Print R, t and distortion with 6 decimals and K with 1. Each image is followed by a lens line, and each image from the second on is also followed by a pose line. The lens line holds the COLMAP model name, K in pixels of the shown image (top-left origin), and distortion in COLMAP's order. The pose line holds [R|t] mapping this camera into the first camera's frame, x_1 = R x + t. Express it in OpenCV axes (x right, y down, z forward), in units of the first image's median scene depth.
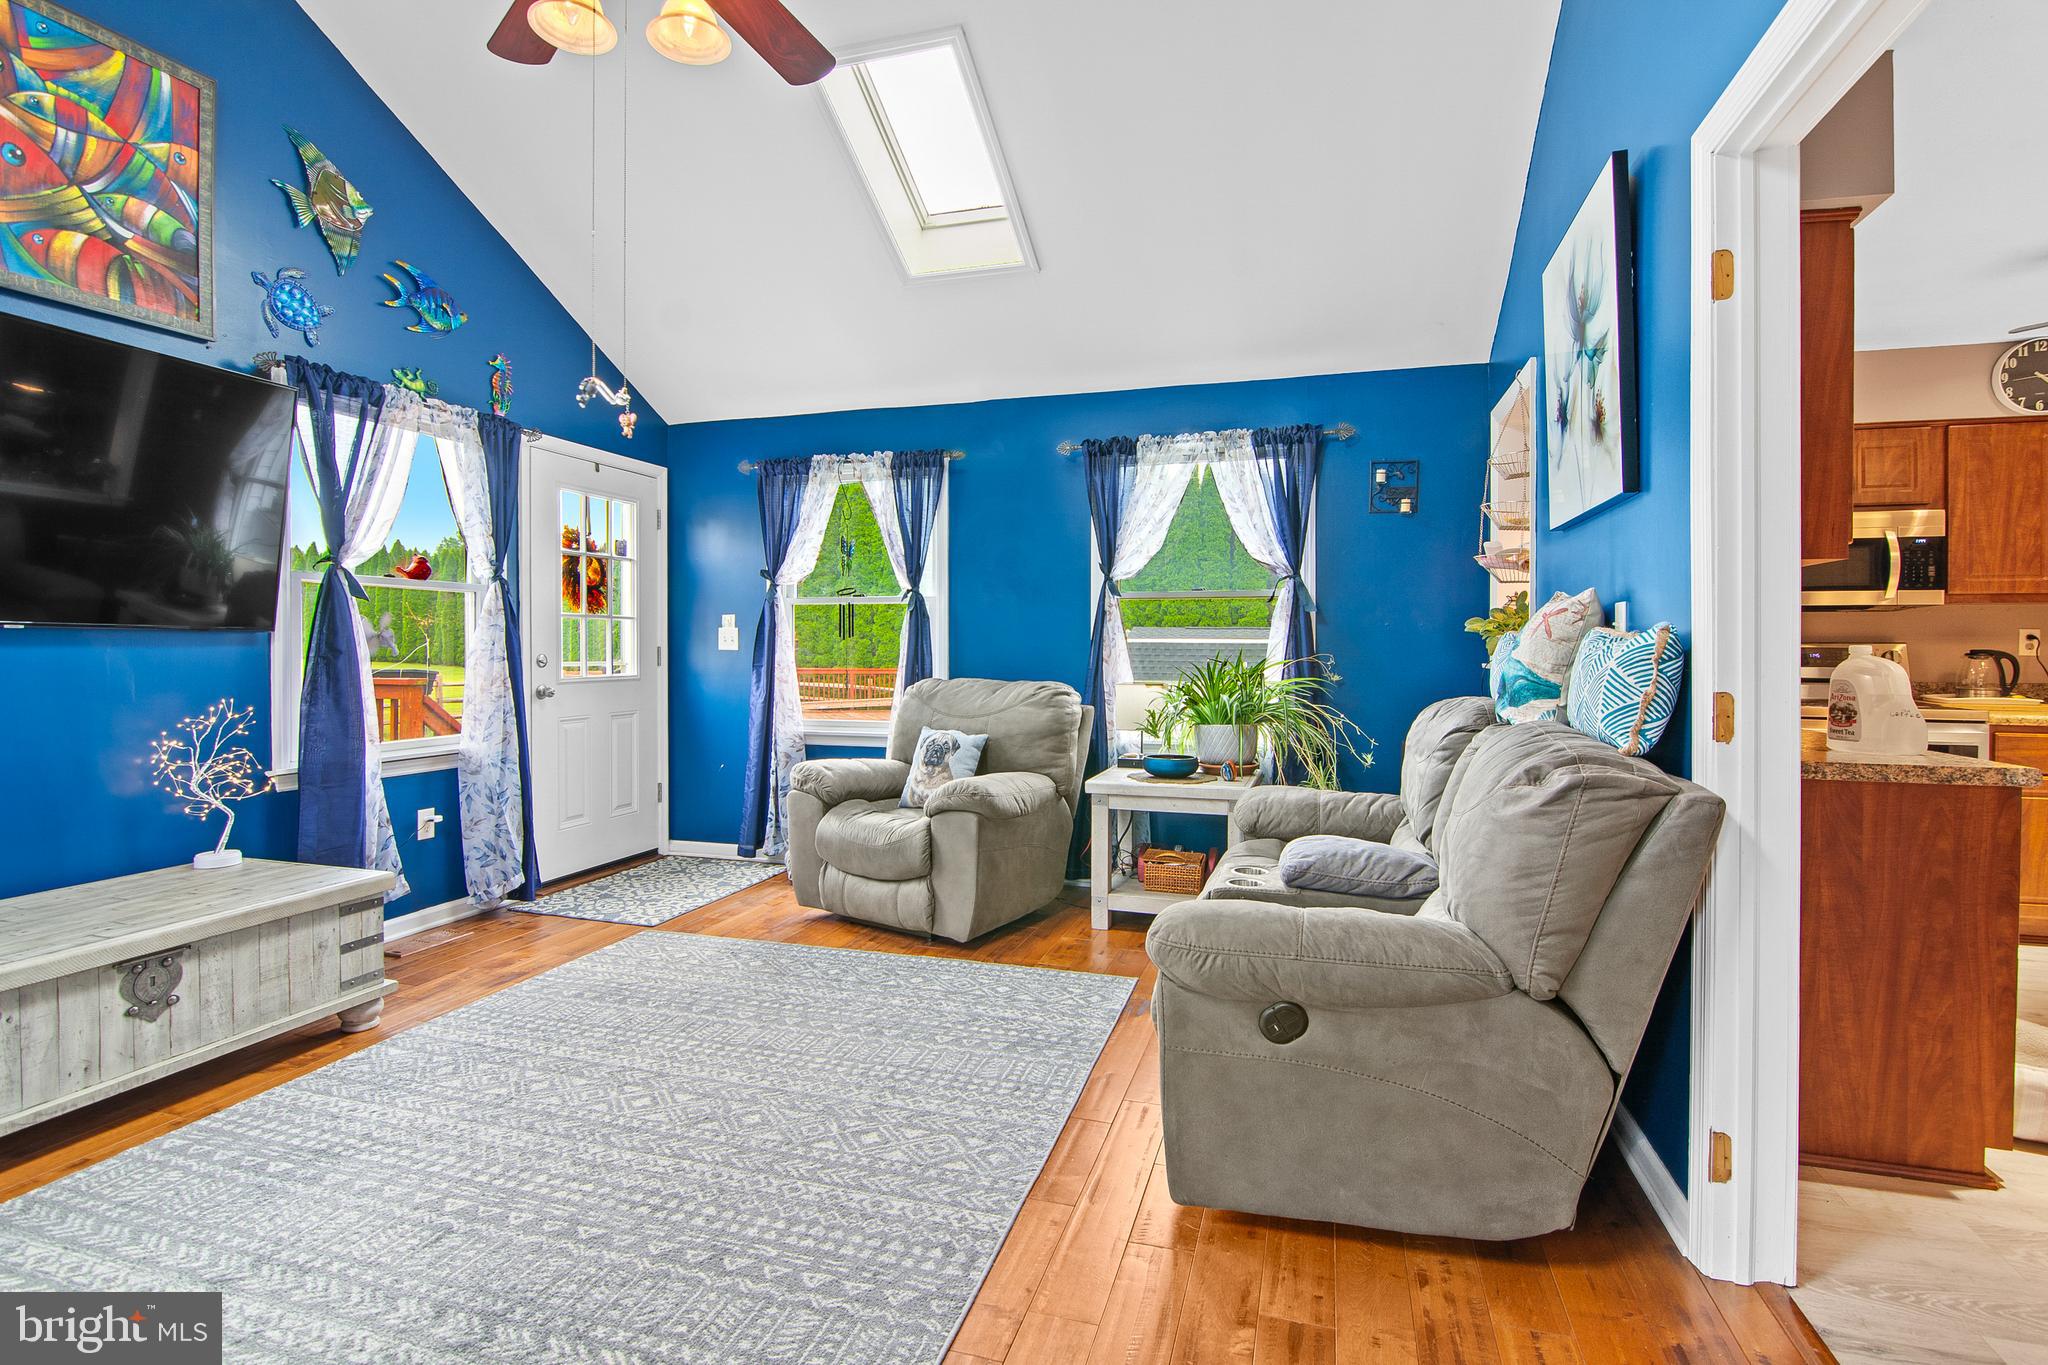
lens RADIAL K [[1022.6, 0, 1075.7], [0, 1022.6, 654.2], [0, 0, 1]] dist [-0.009325, -0.000093]
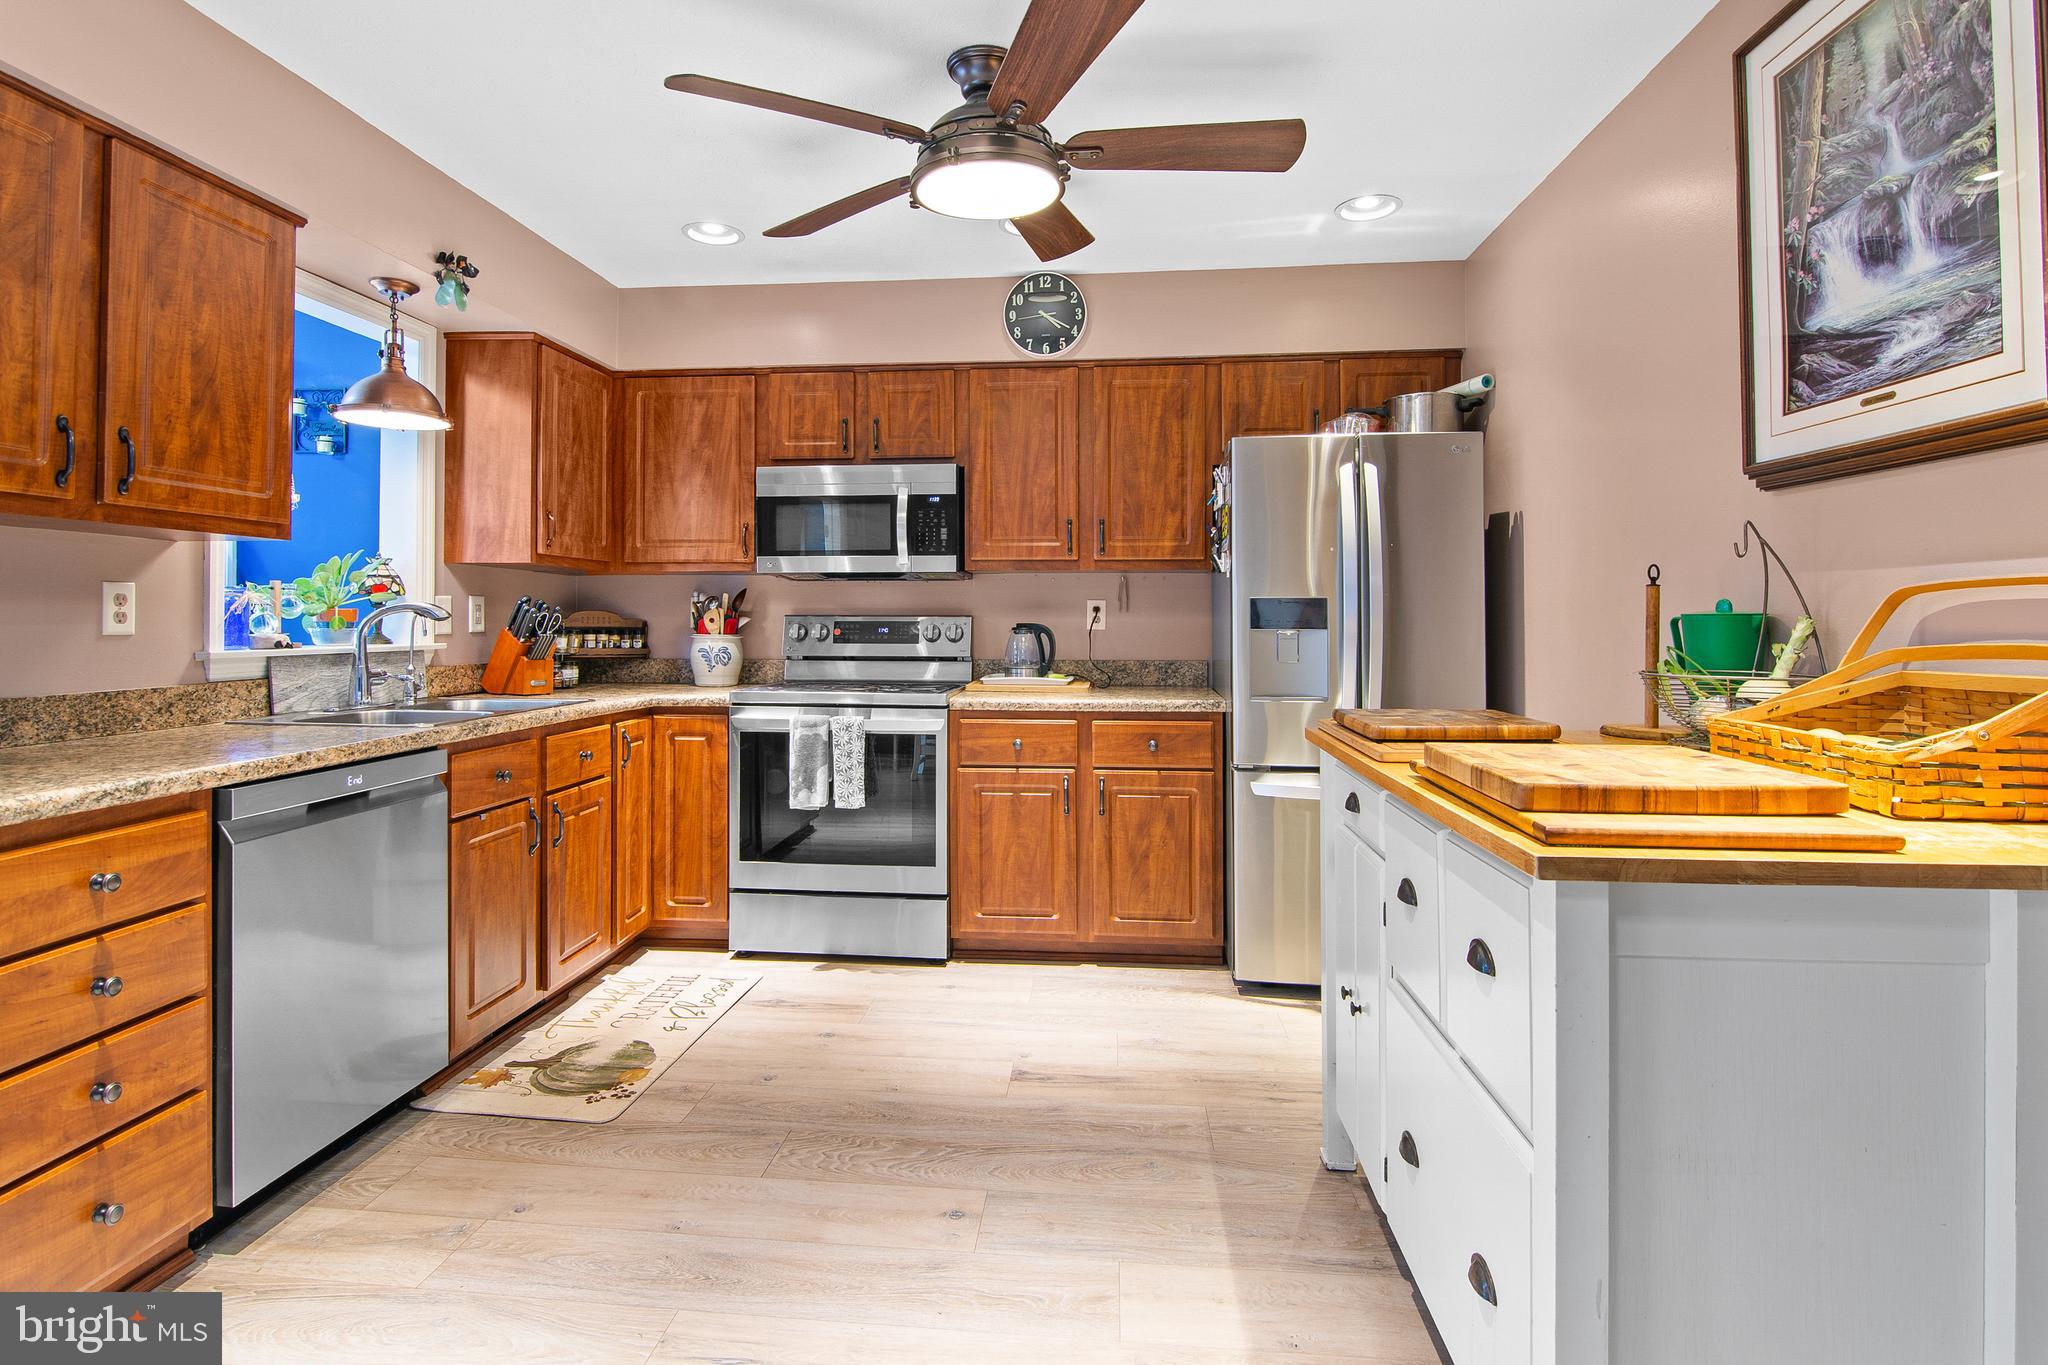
lens RADIAL K [[1022.6, 0, 1022.7], [0, 1022.6, 613.2], [0, 0, 1]] dist [-0.009325, -0.000093]
pose [[0.981637, -0.000583, 0.190758, 0.749573], [0.002682, 0.999939, -0.010750, -0.003596], [-0.190740, 0.011064, 0.981578, 0.123161]]
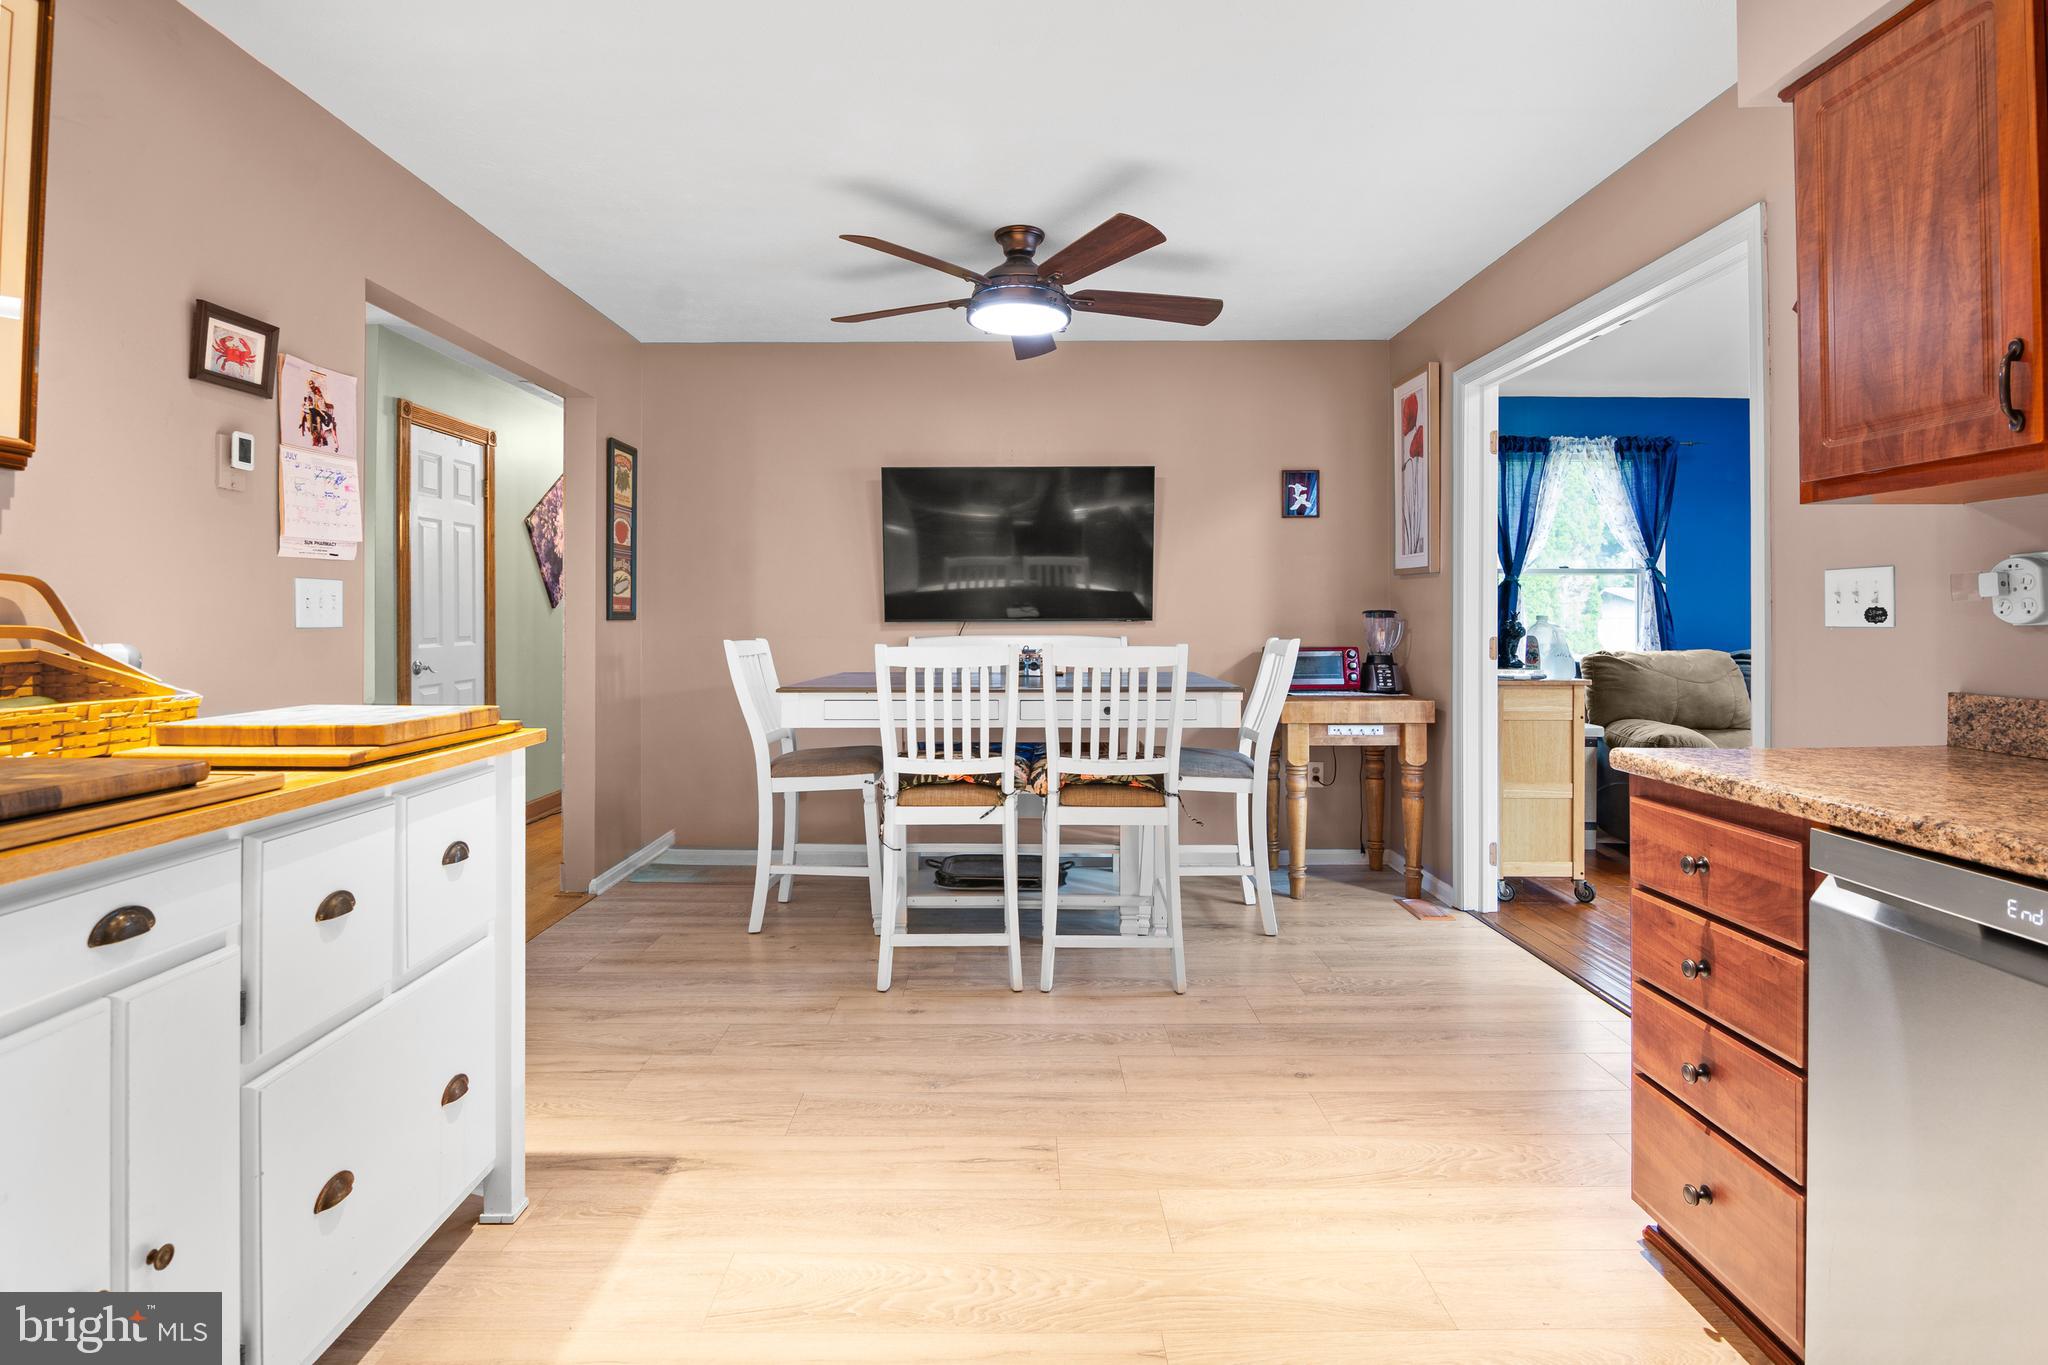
lens RADIAL K [[1022.6, 0, 999.8], [0, 1022.6, 609.4], [0, 0, 1]] dist [-0.009325, -0.000093]
pose [[-0.963044, -0.004223, -0.269312, 0.841331], [-0.003917, 0.999991, -0.001673, -0.002901], [0.269317, -0.000556, -0.963052, 0.853469]]
